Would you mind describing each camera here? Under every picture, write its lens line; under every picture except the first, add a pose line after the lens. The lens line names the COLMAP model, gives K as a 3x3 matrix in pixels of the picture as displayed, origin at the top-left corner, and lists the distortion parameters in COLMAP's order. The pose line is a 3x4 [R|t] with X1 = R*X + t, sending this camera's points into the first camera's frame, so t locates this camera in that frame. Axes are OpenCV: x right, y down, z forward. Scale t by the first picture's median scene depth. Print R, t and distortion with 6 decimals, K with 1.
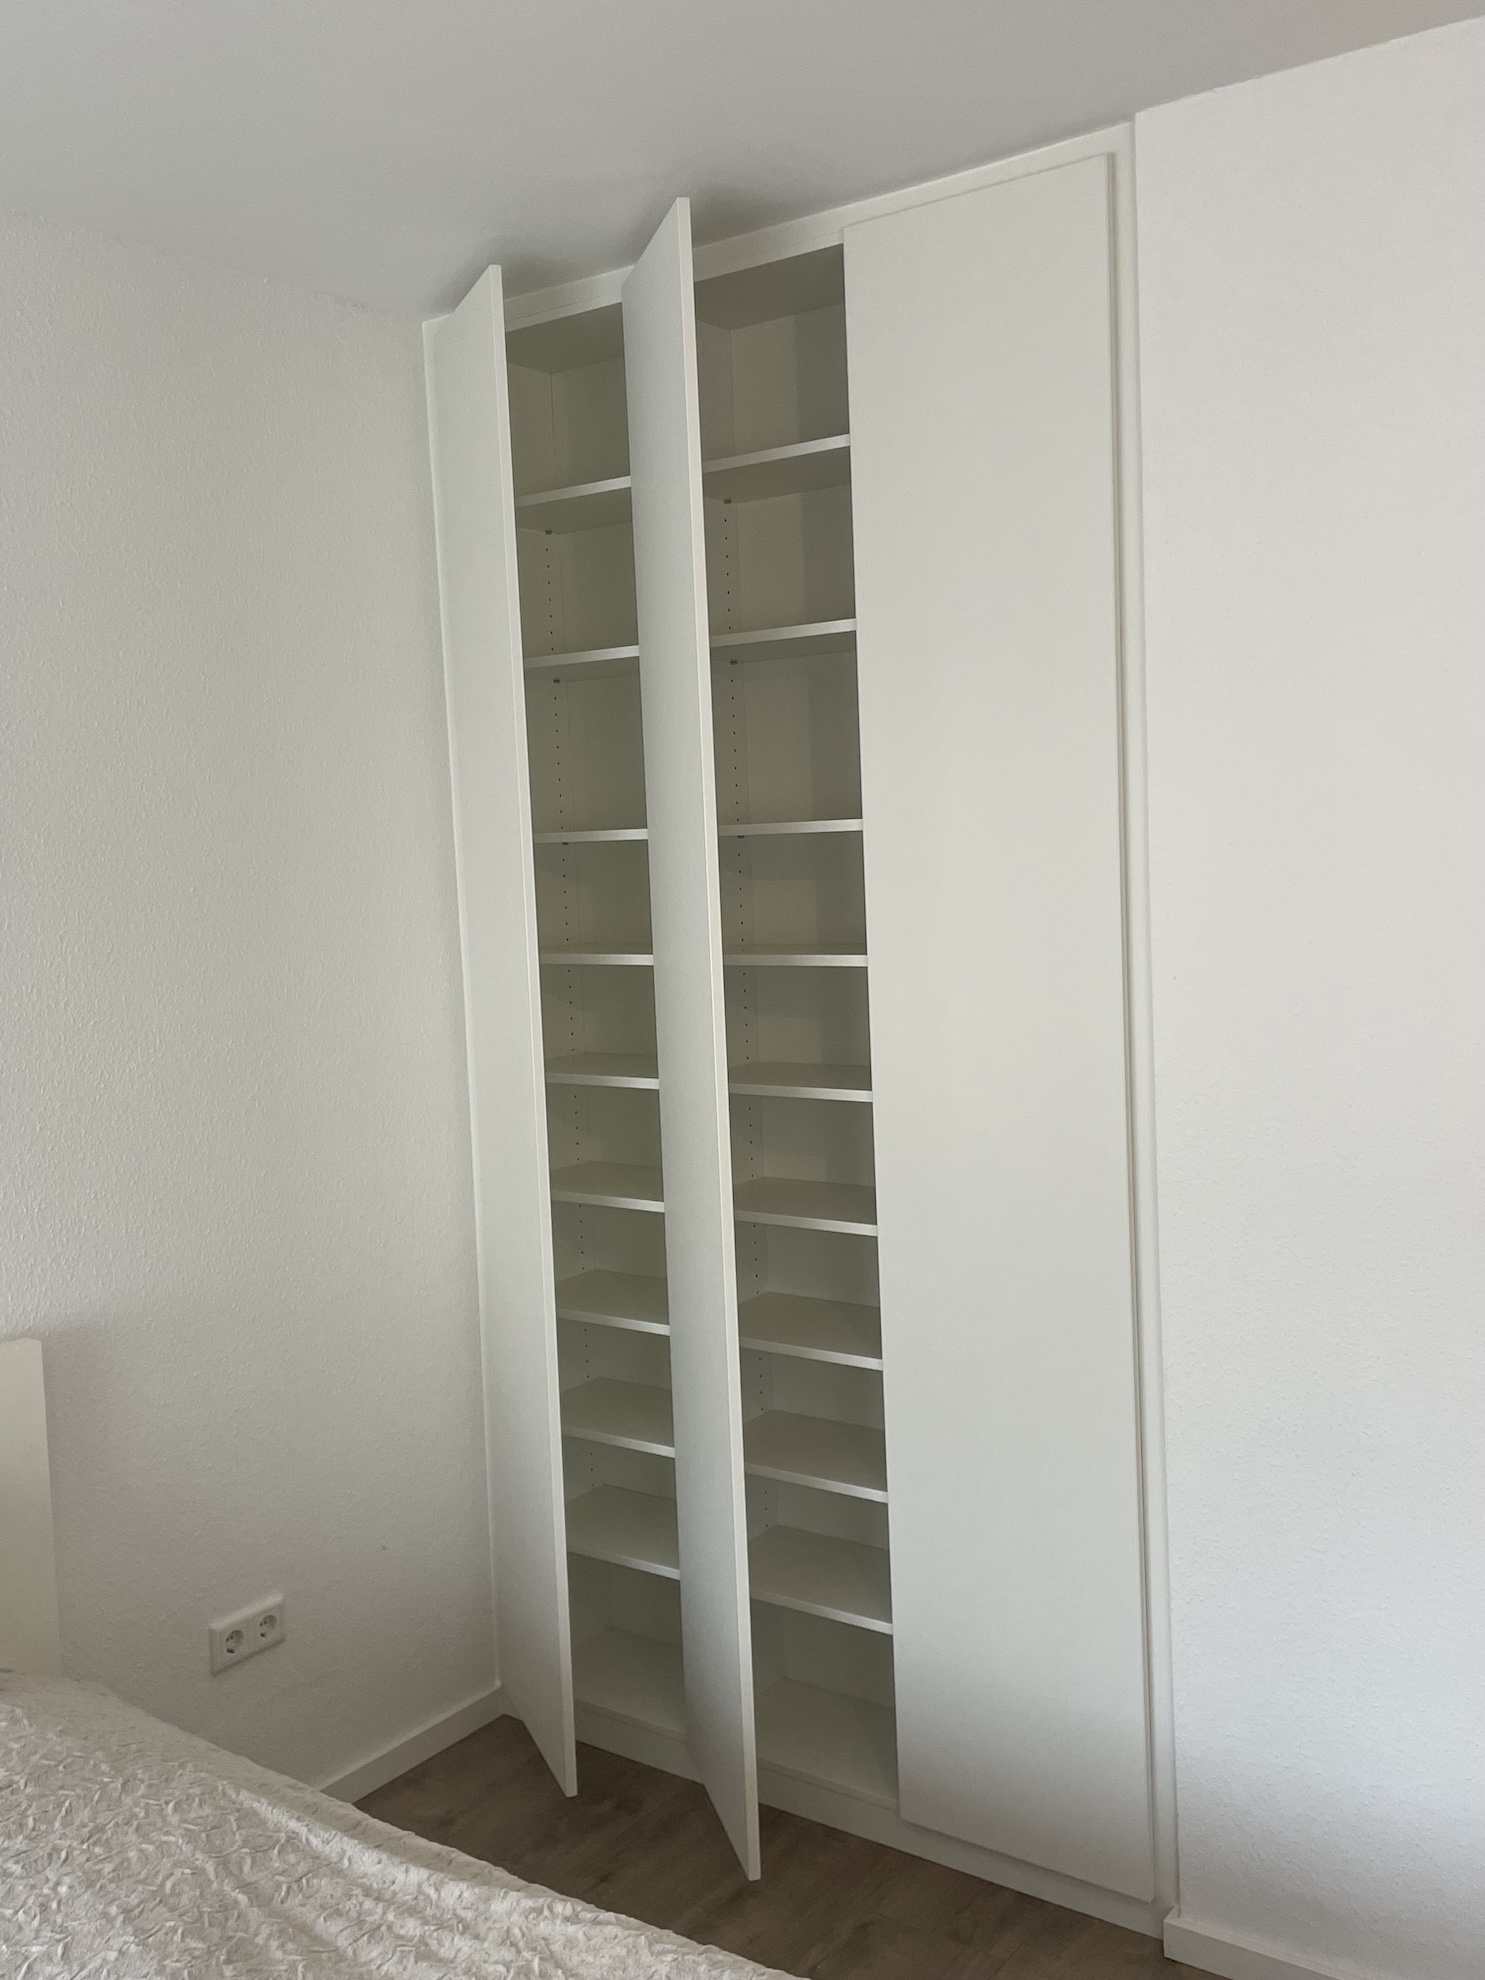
lens RADIAL K [[1861.2, 0, 742.5], [0, 1861.2, 990.0], [0, 0, 1]] dist [0.079554, -0.085455]
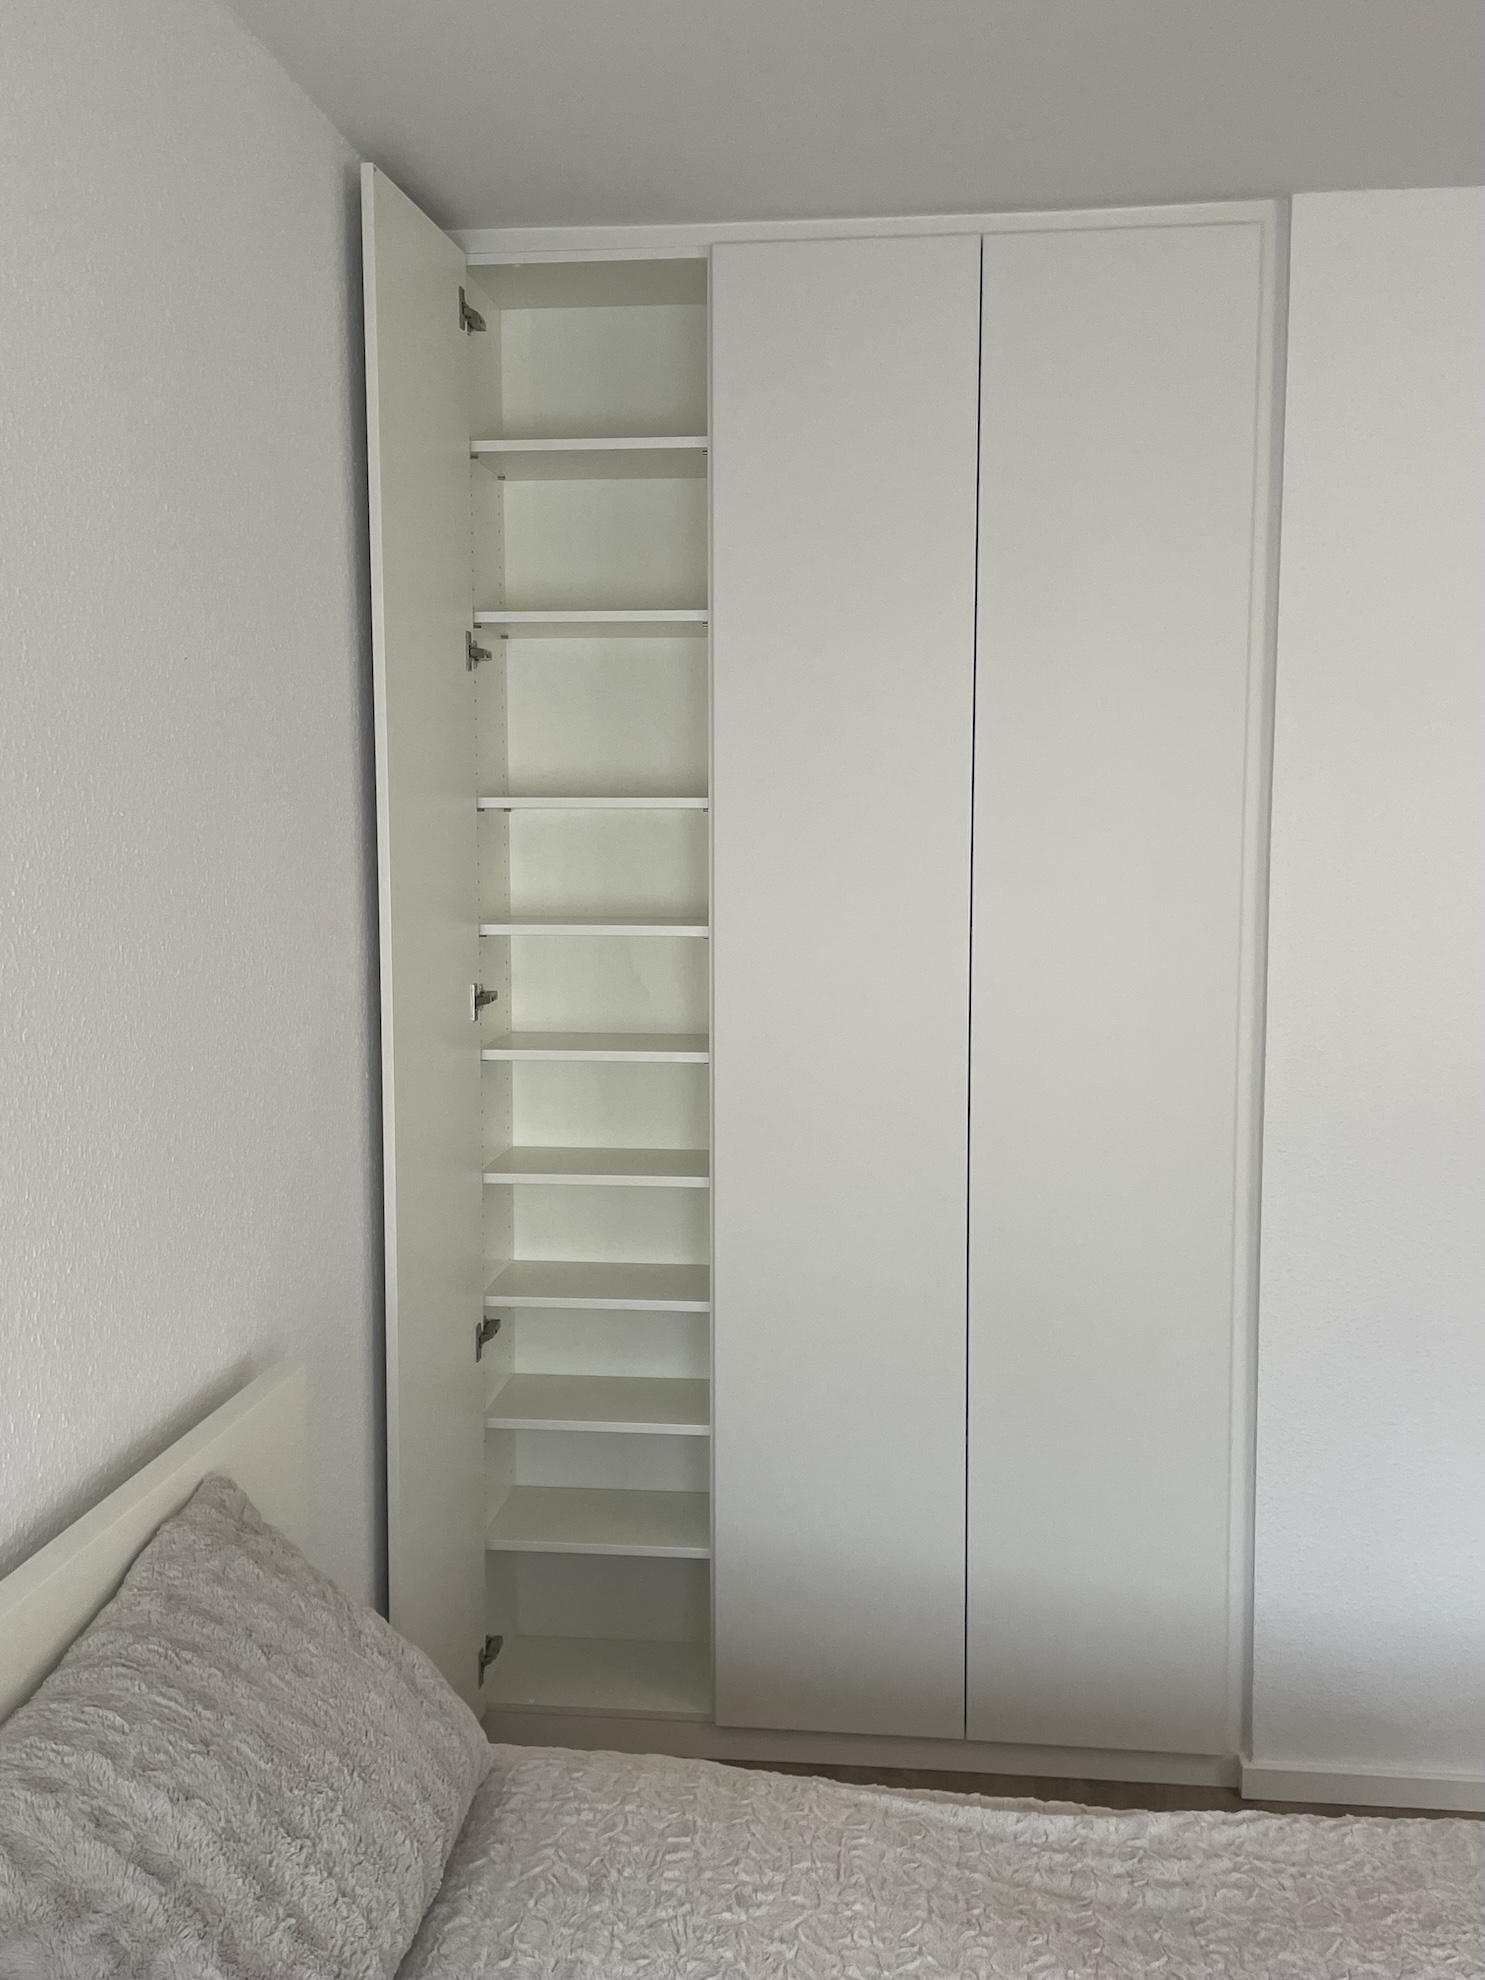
lens RADIAL K [[1861.2, 0, 742.5], [0, 1861.2, 990.0], [0, 0, 1]] dist [0.079554, -0.085455]
pose [[0.867036, -0.006228, 0.498207, -0.631773], [0.006324, 0.999979, 0.001496, 0.016698], [-0.498206, 0.001853, 0.867057, 0.162710]]
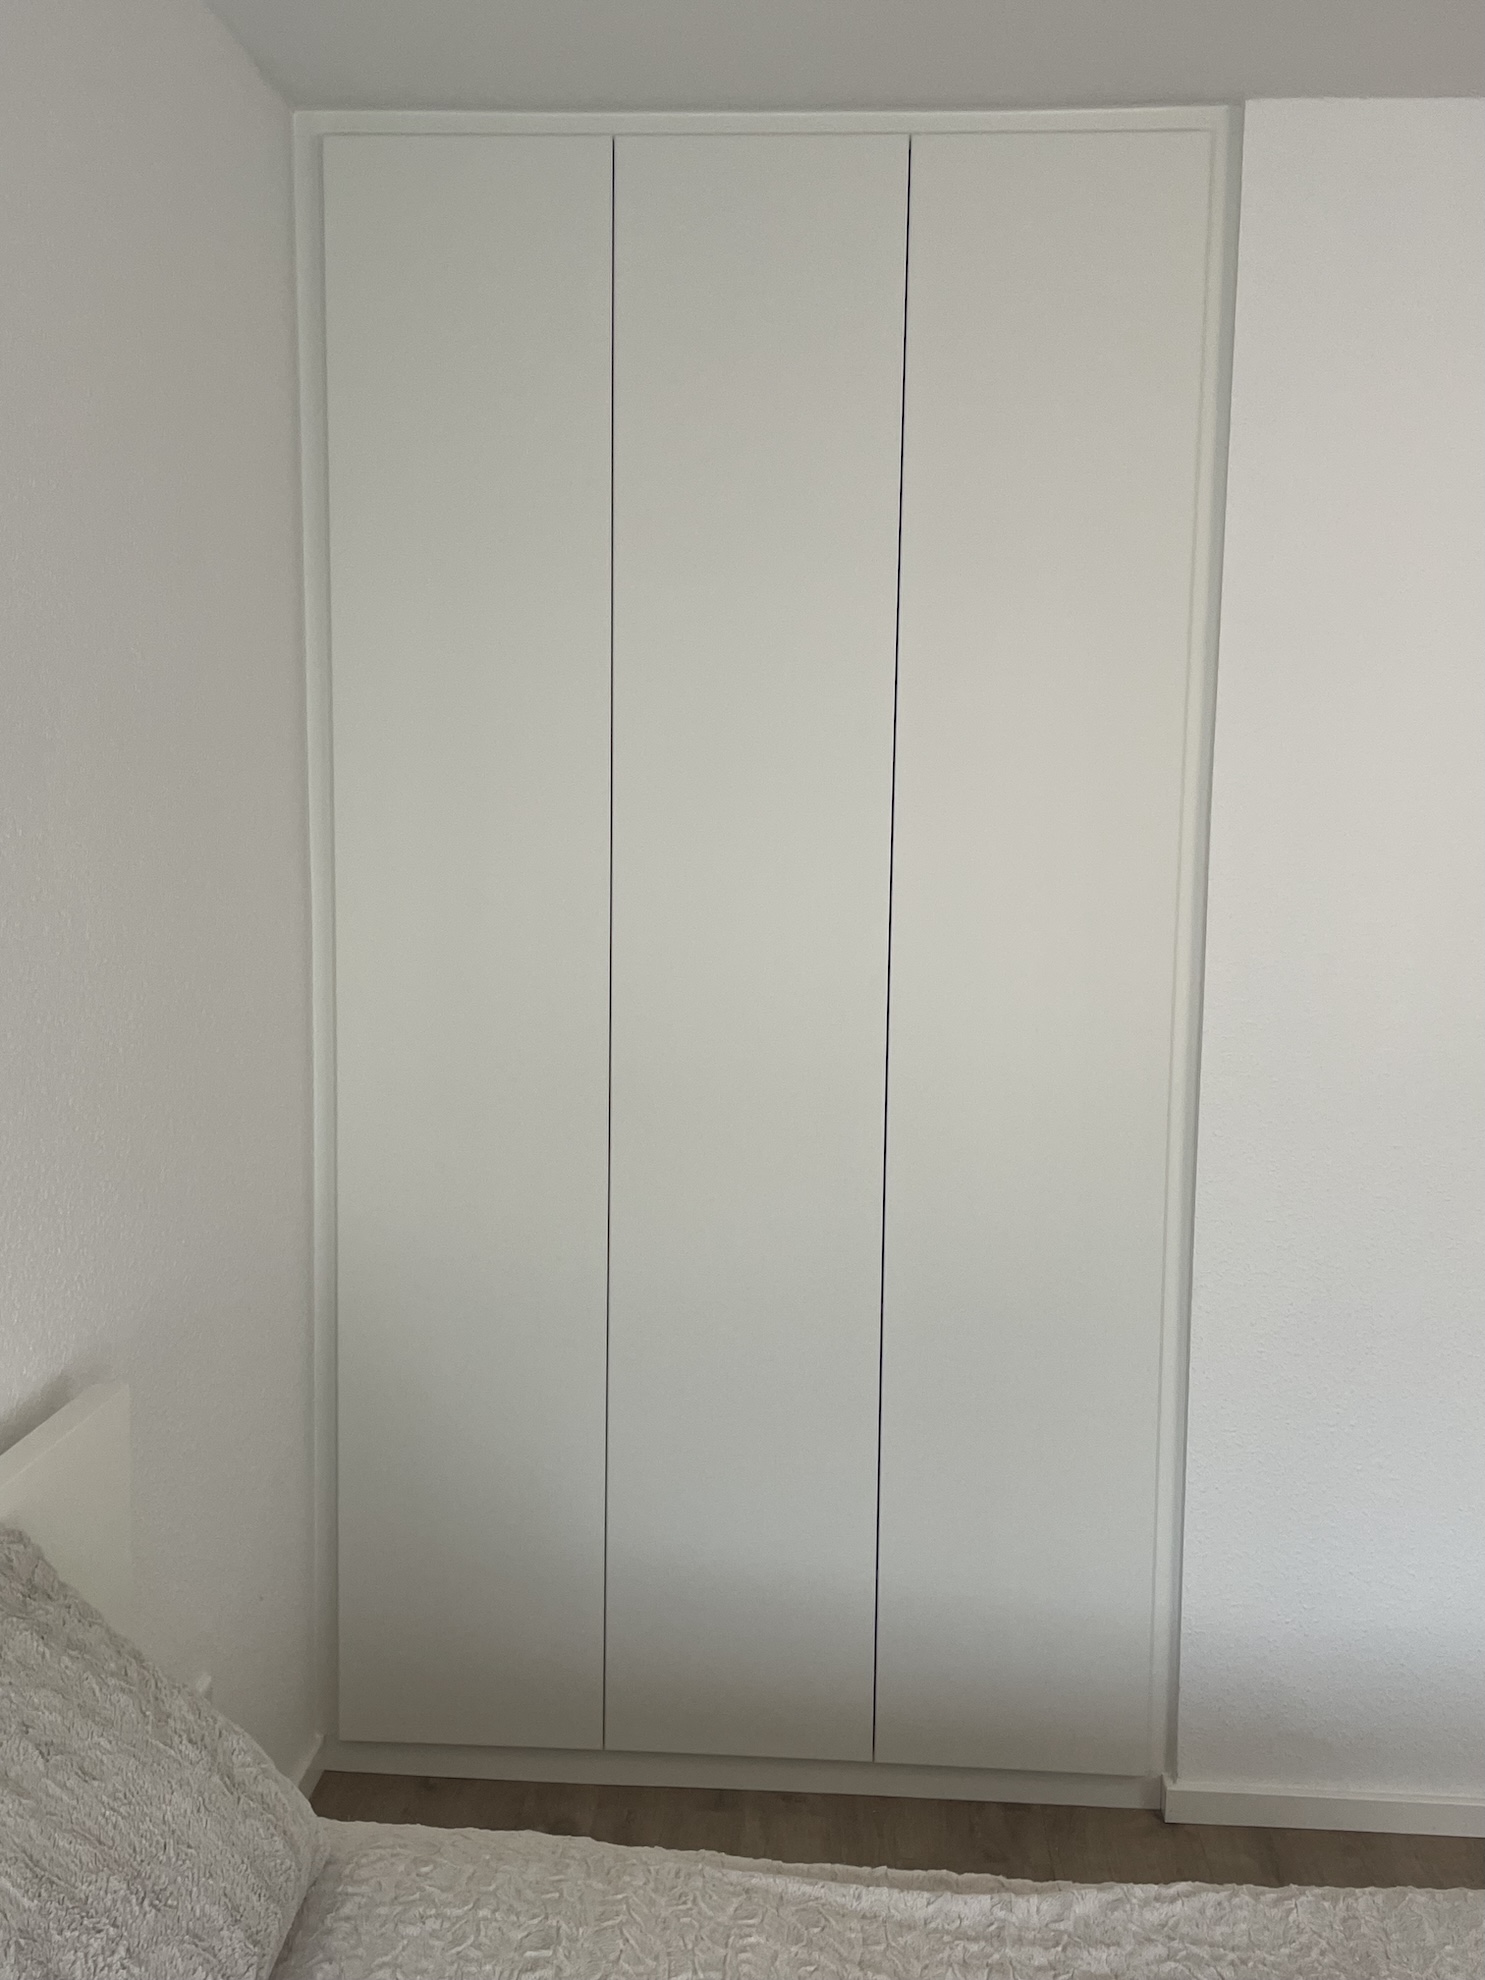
lens RADIAL K [[1859.7, 0, 760.2], [0, 1859.7, 970.8], [0, 0, 1]] dist [0.088425, -0.107159]
pose [[0.840488, -0.006197, 0.541794, -0.573445], [-0.004367, 0.999825, 0.018211, 0.006945], [-0.541812, -0.017672, 0.840314, 0.238077]]
